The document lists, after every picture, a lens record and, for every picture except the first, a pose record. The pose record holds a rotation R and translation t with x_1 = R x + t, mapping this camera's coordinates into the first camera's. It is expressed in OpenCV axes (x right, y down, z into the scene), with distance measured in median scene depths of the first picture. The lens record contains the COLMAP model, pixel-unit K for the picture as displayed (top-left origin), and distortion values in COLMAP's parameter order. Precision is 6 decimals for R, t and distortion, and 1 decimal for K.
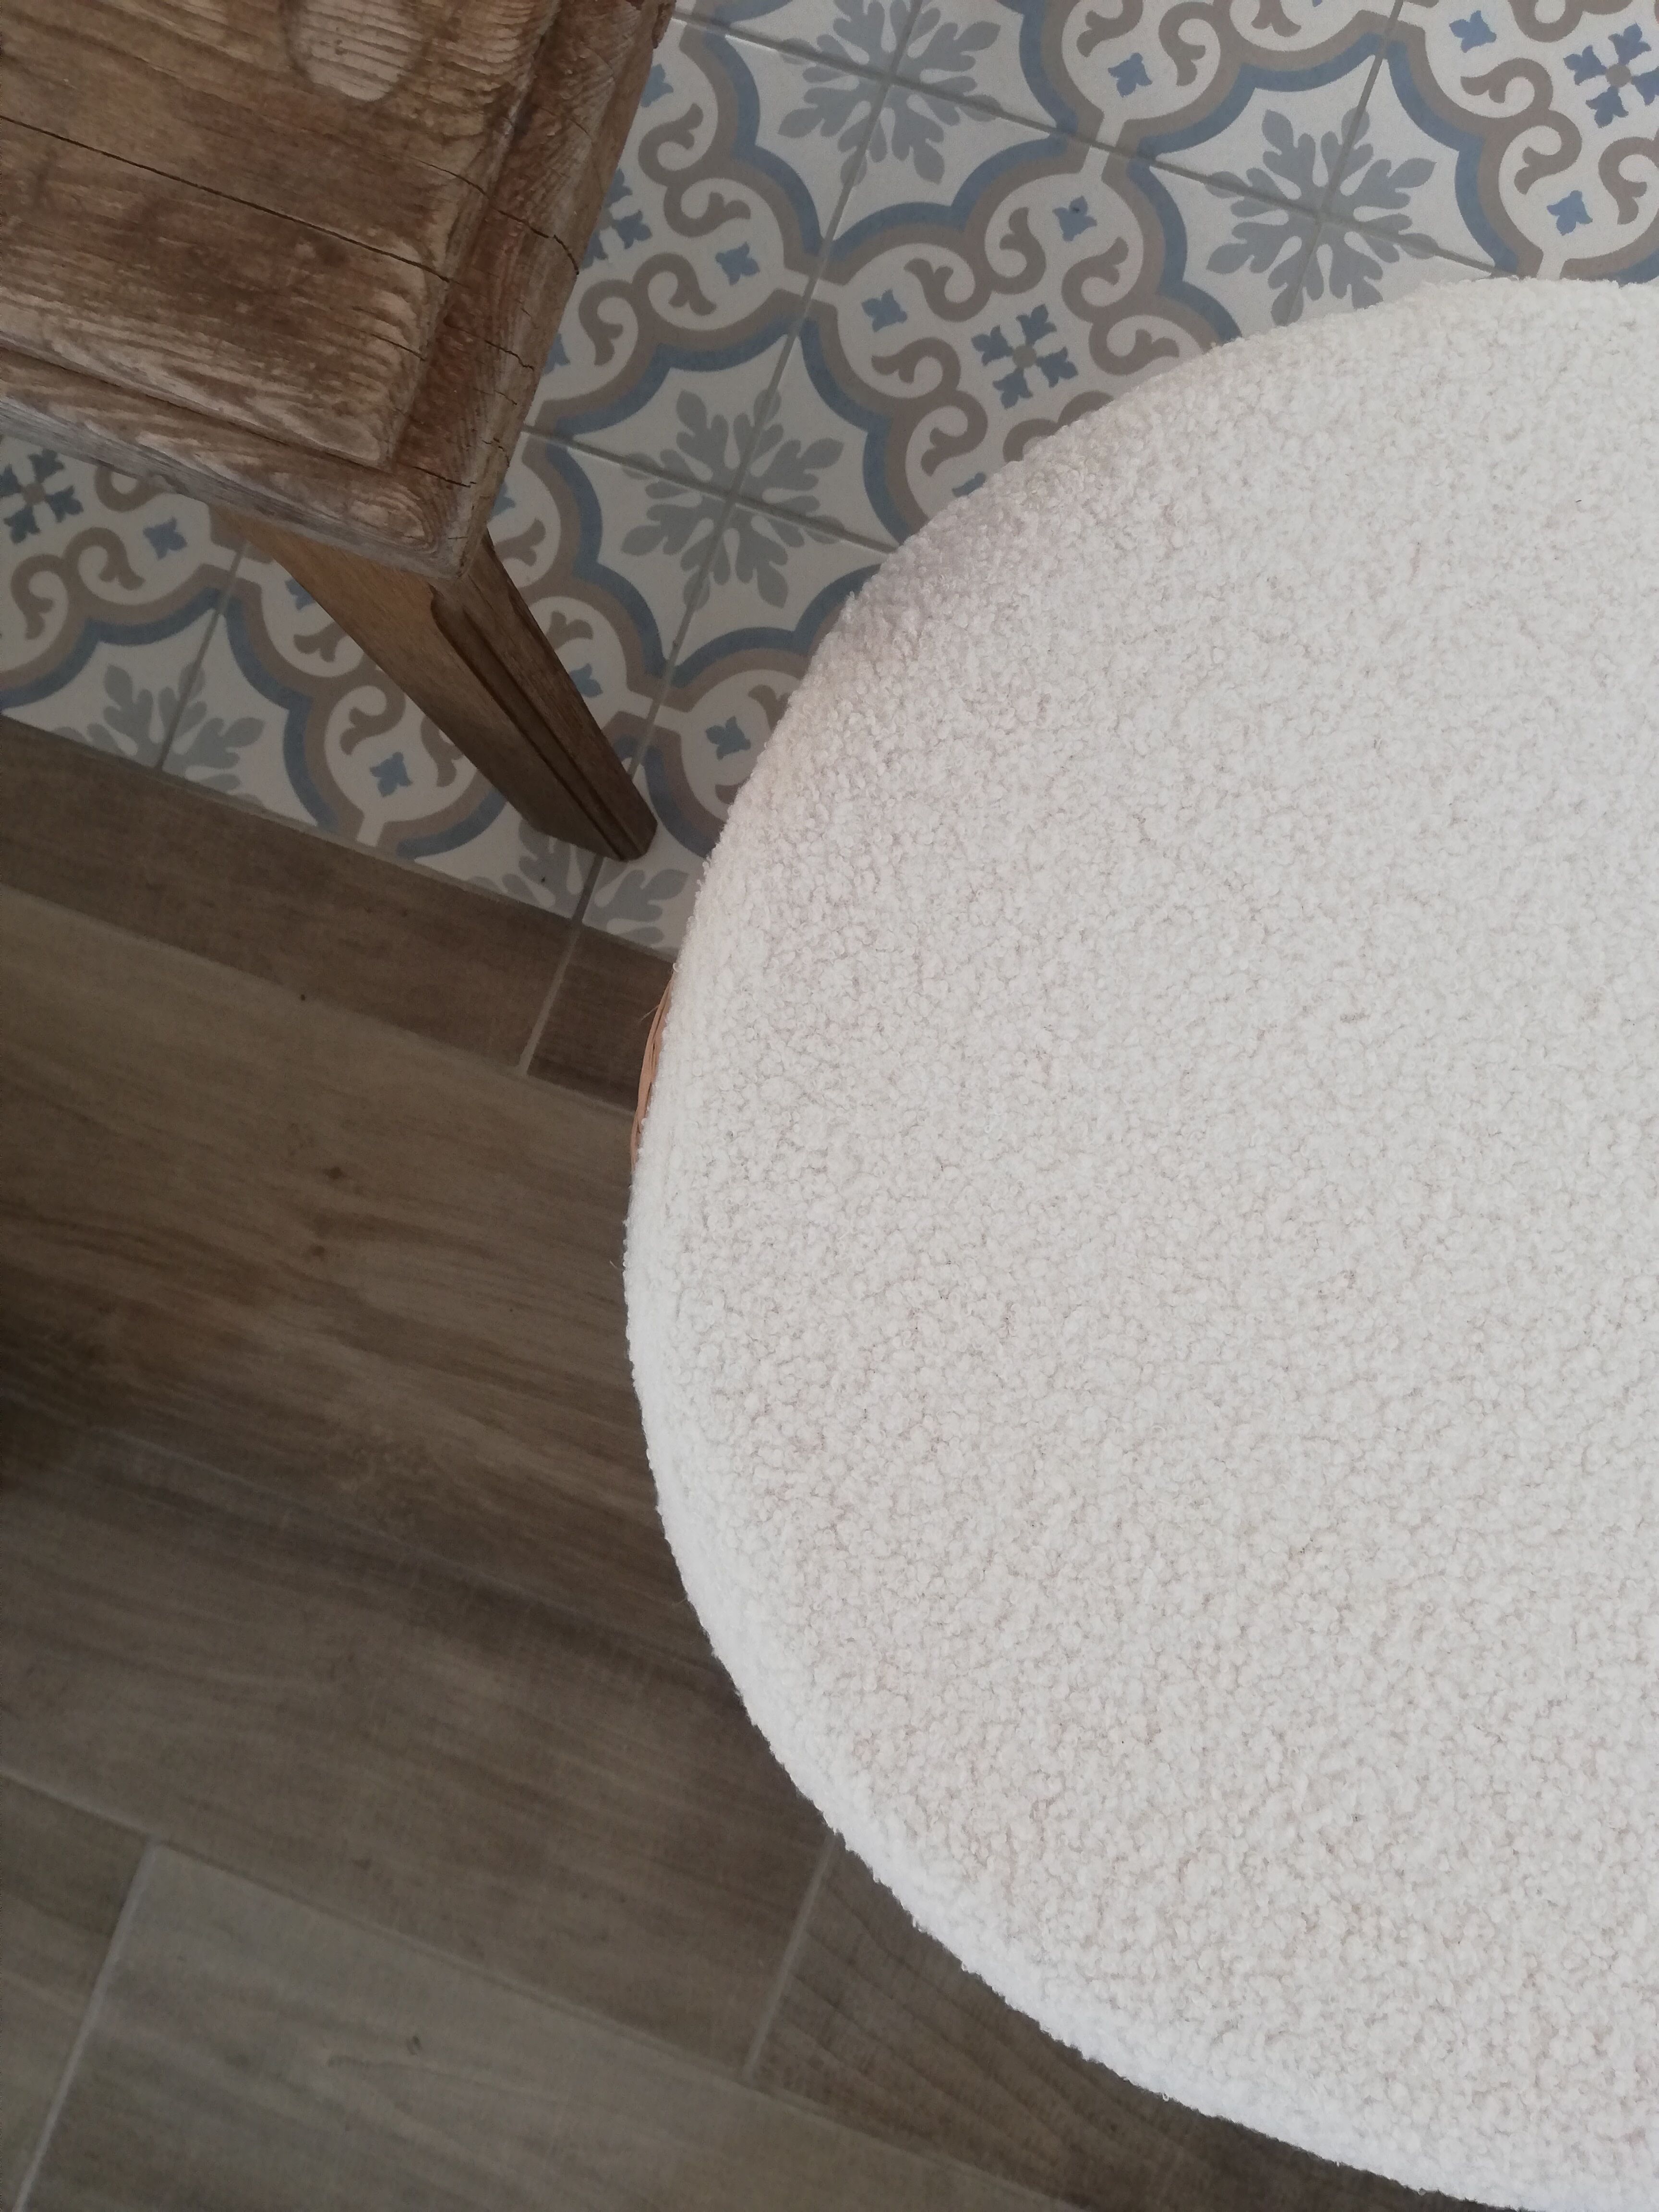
lens RADIAL K [[1694.3, 0, 829.5], [0, 1694.3, 1106.0], [0, 0, 1]] dist [0.066297, -0.136829]
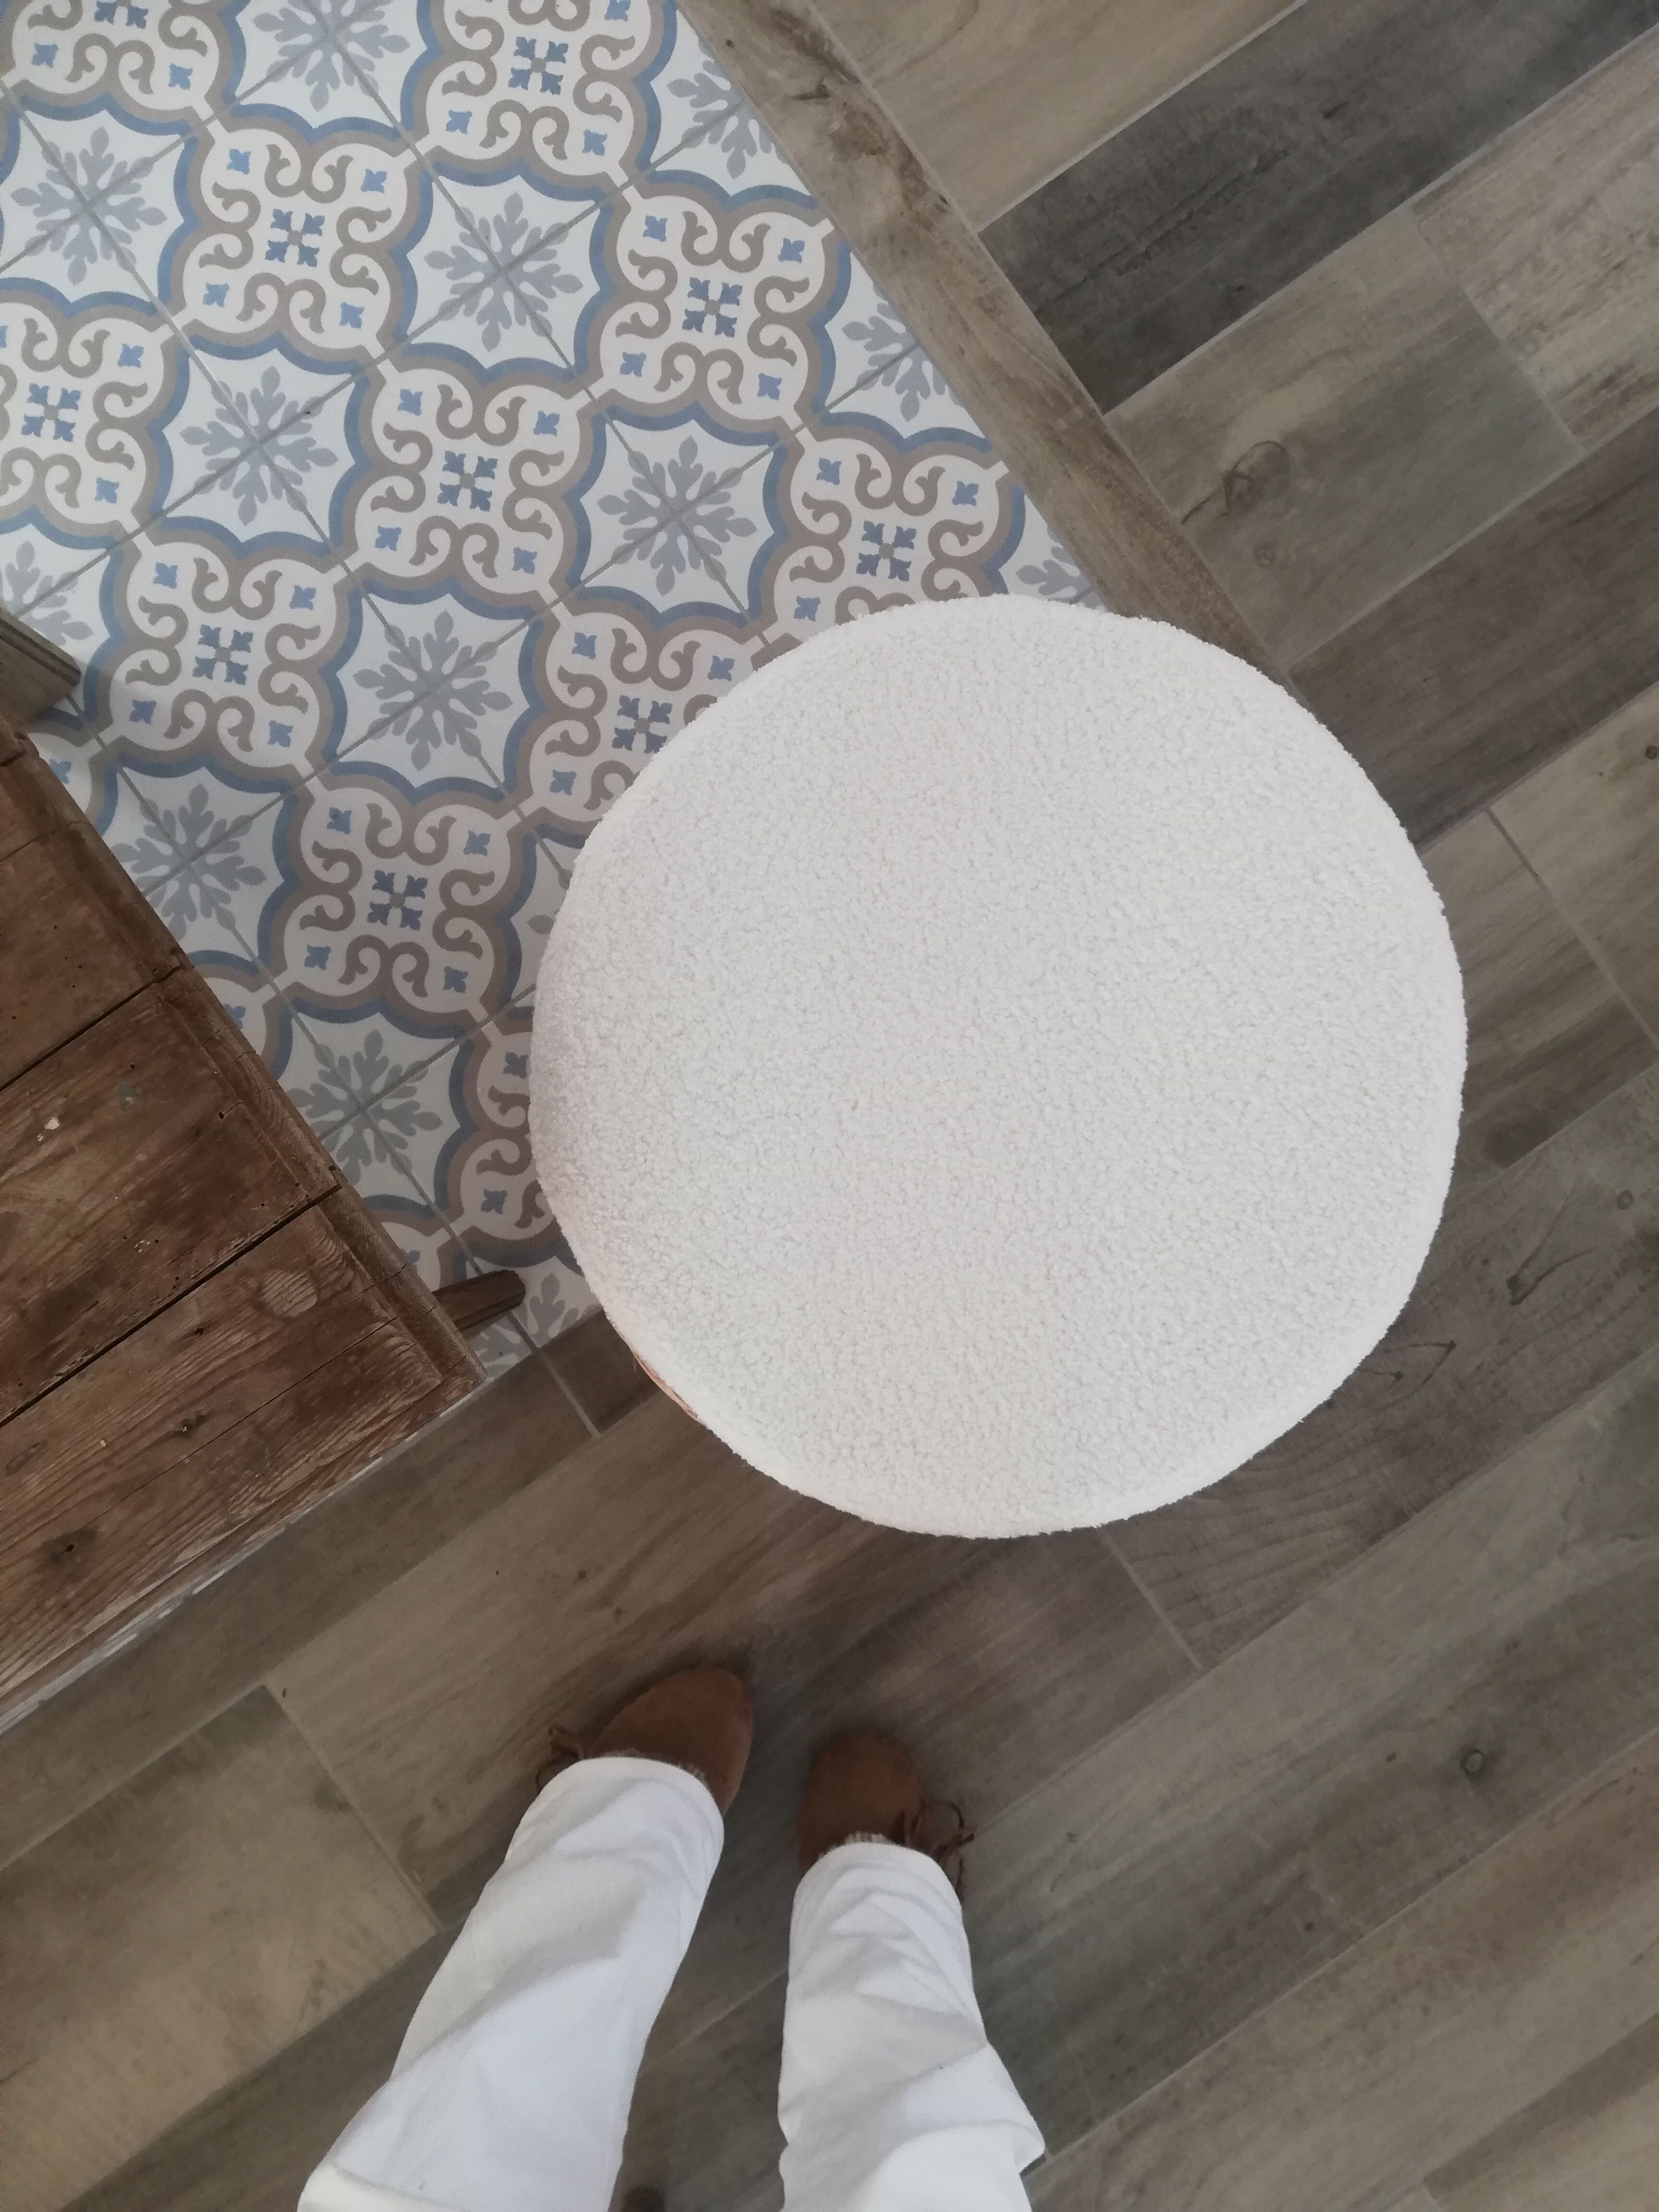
lens RADIAL K [[1694.3, 0, 829.5], [0, 1694.3, 1106.0], [0, 0, 1]] dist [0.066297, -0.136829]
pose [[0.563421, -0.823455, 0.066927, 0.086274], [0.822108, 0.566831, 0.053301, -0.106768], [-0.081828, 0.024990, 0.996333, -0.601037]]
